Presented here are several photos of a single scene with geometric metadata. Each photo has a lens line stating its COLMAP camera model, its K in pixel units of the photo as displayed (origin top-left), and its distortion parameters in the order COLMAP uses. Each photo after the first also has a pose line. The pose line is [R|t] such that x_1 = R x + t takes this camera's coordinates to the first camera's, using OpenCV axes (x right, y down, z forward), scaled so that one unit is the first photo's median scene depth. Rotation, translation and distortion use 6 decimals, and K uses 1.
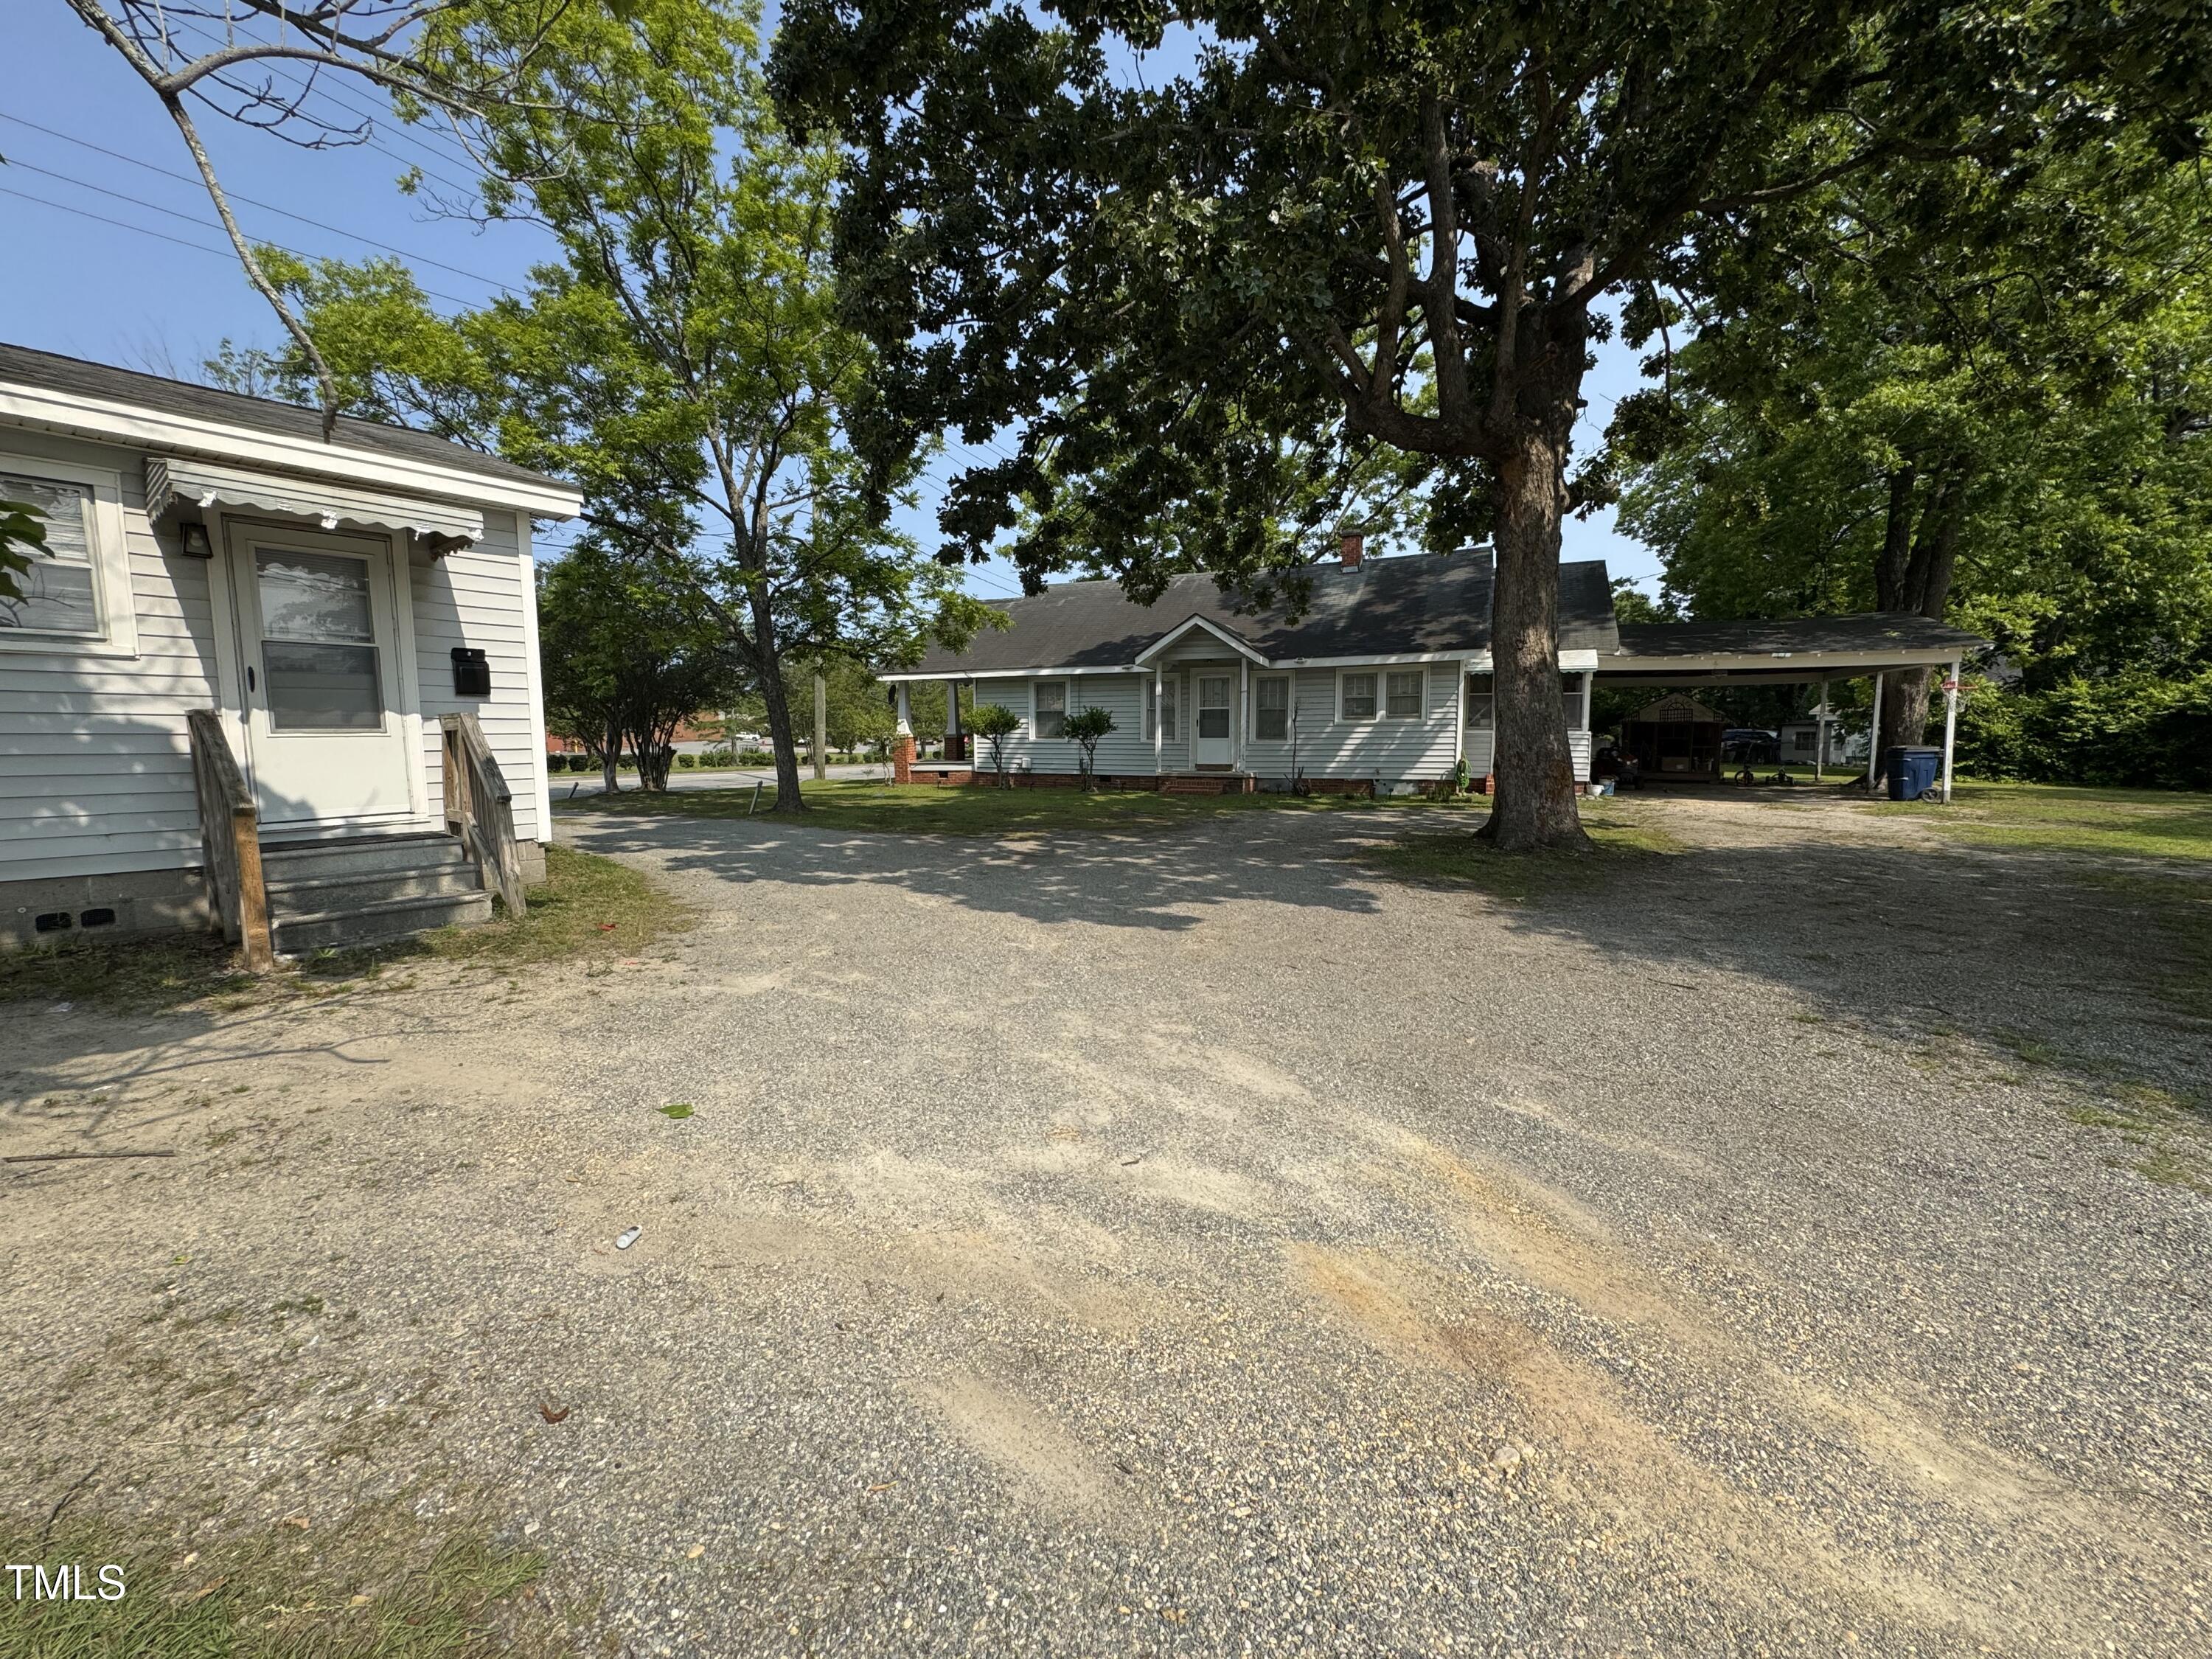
lens RADIAL K [[889.7, 0, 1106.0], [0, 889.7, 829.5], [0, 0, 1]] dist [-0.002239, 0.000229]
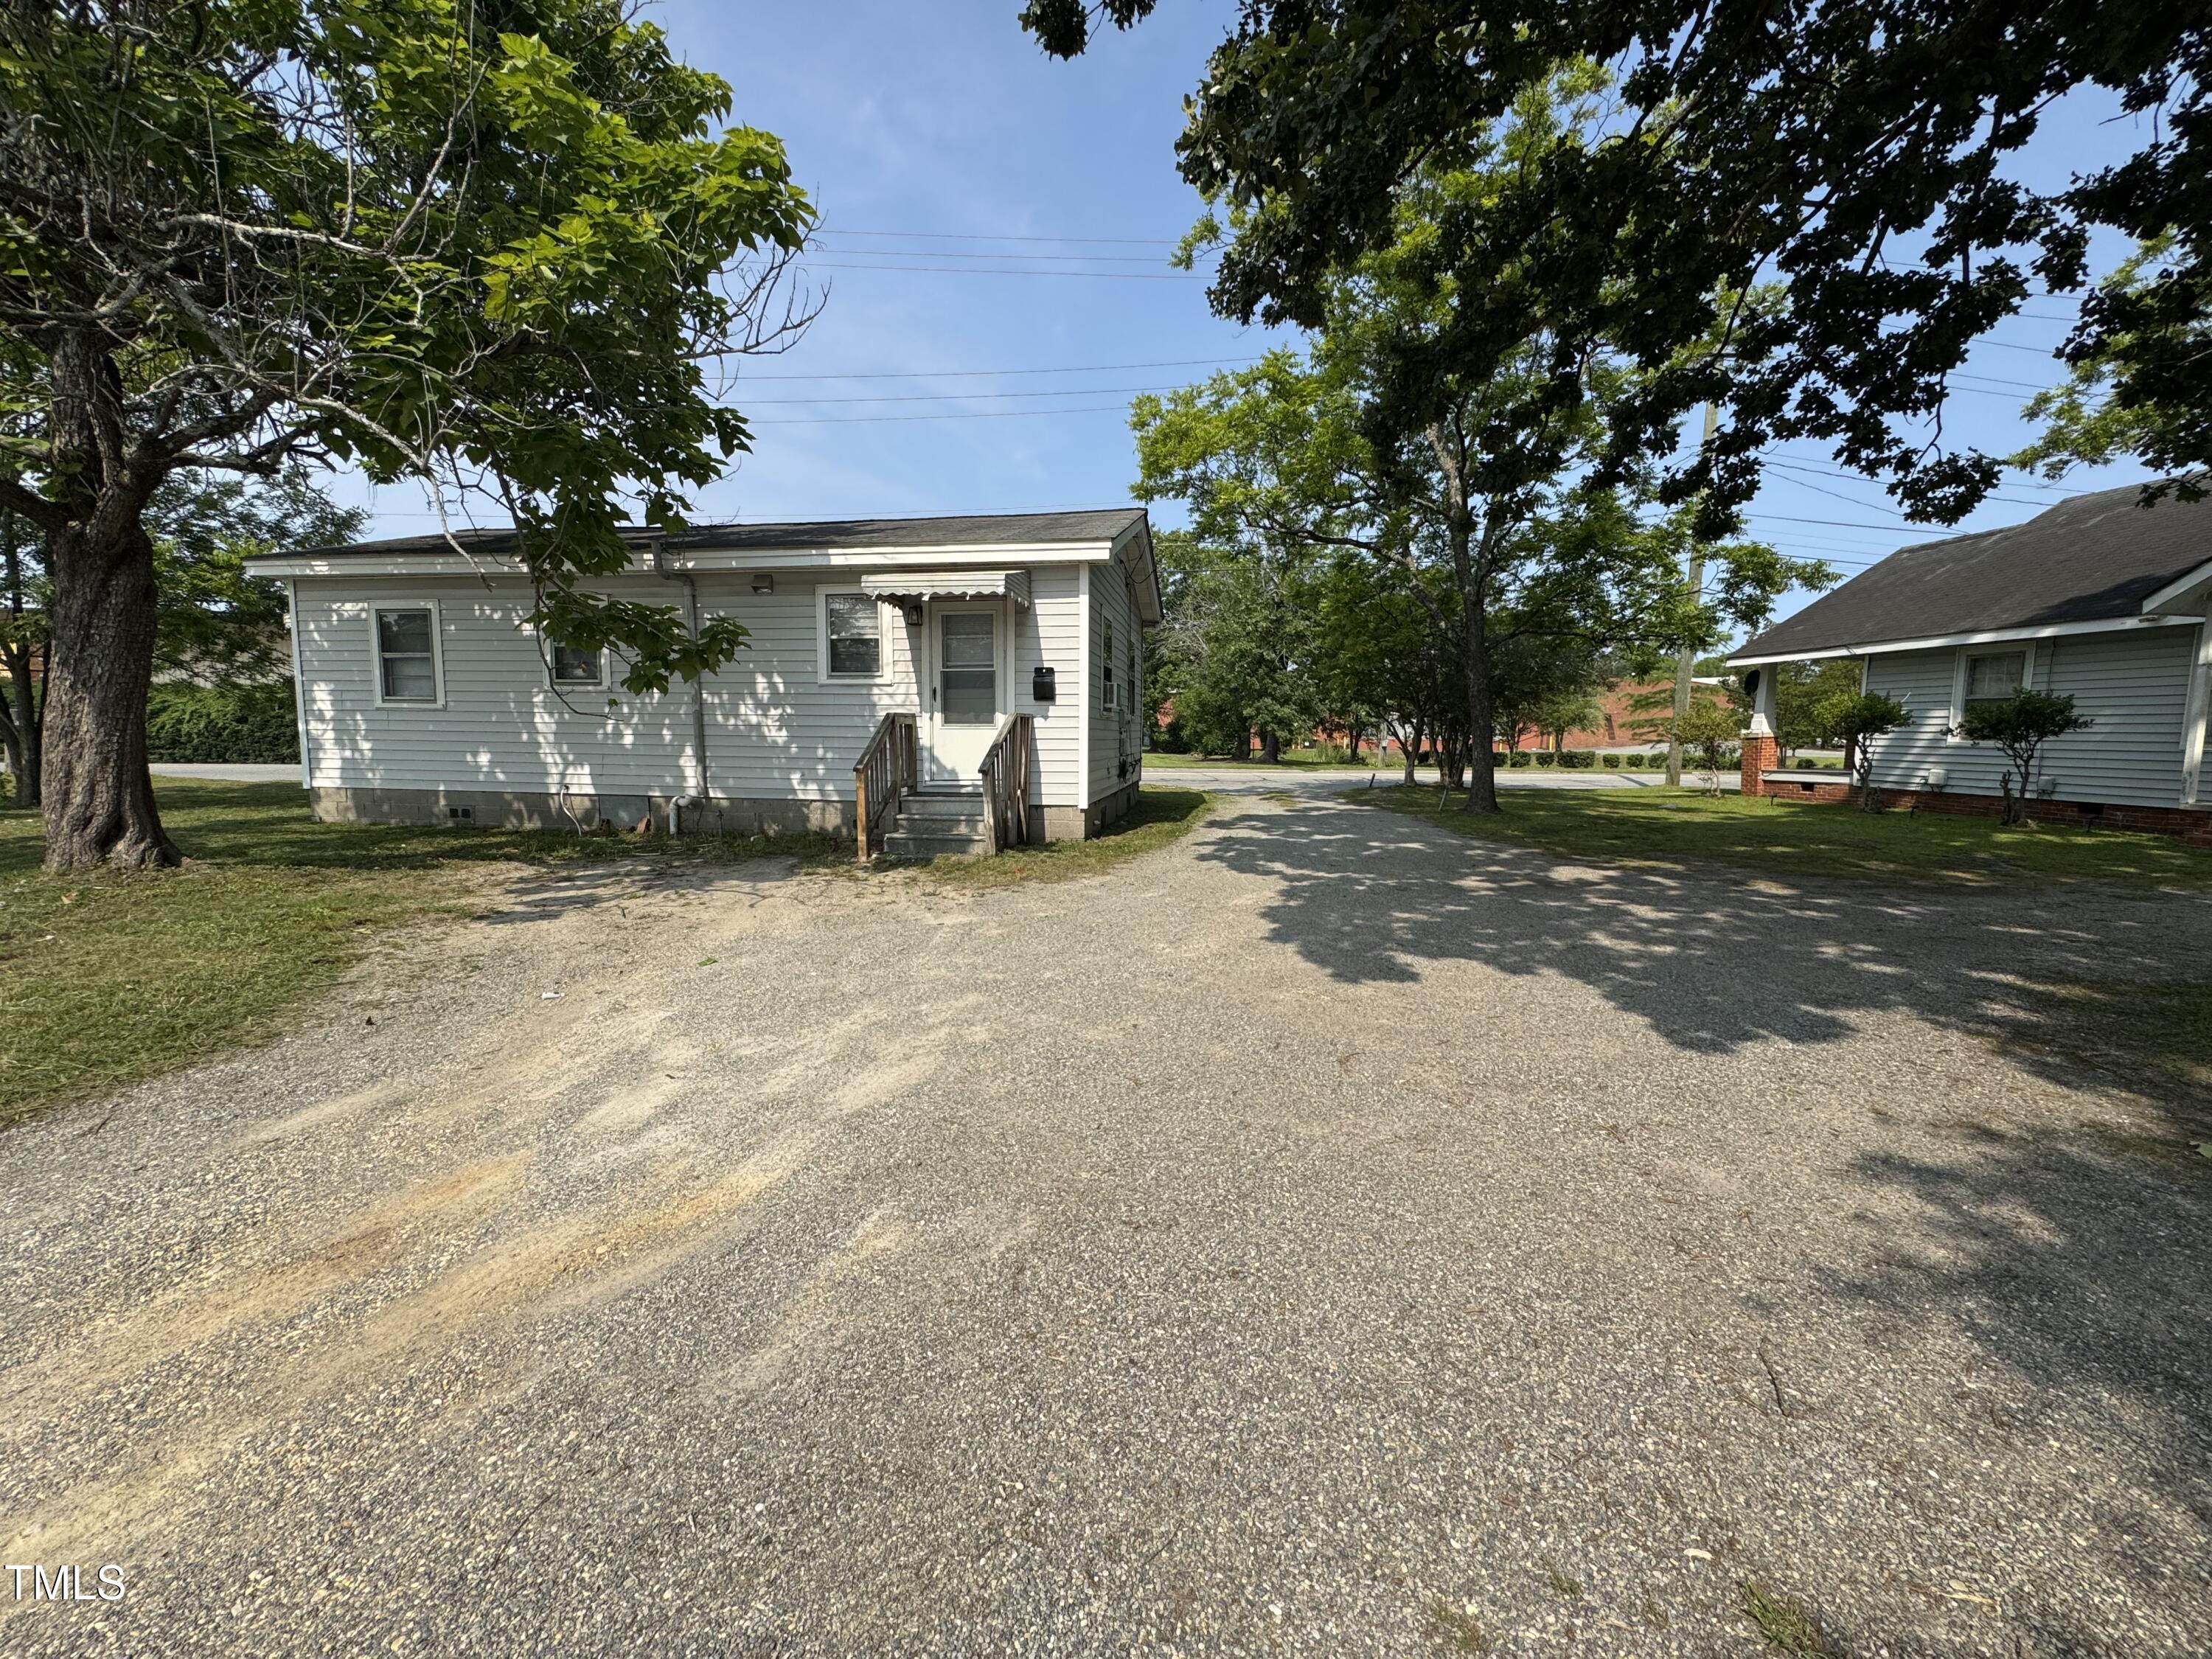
lens RADIAL K [[889.7, 0, 1106.0], [0, 889.7, 829.5], [0, 0, 1]] dist [-0.002239, 0.000229]
pose [[0.483786, 0.099524, -0.869509, 0.729628], [-0.099156, 0.993349, 0.058530, -0.047986], [0.869551, 0.057901, 0.490437, 0.495079]]
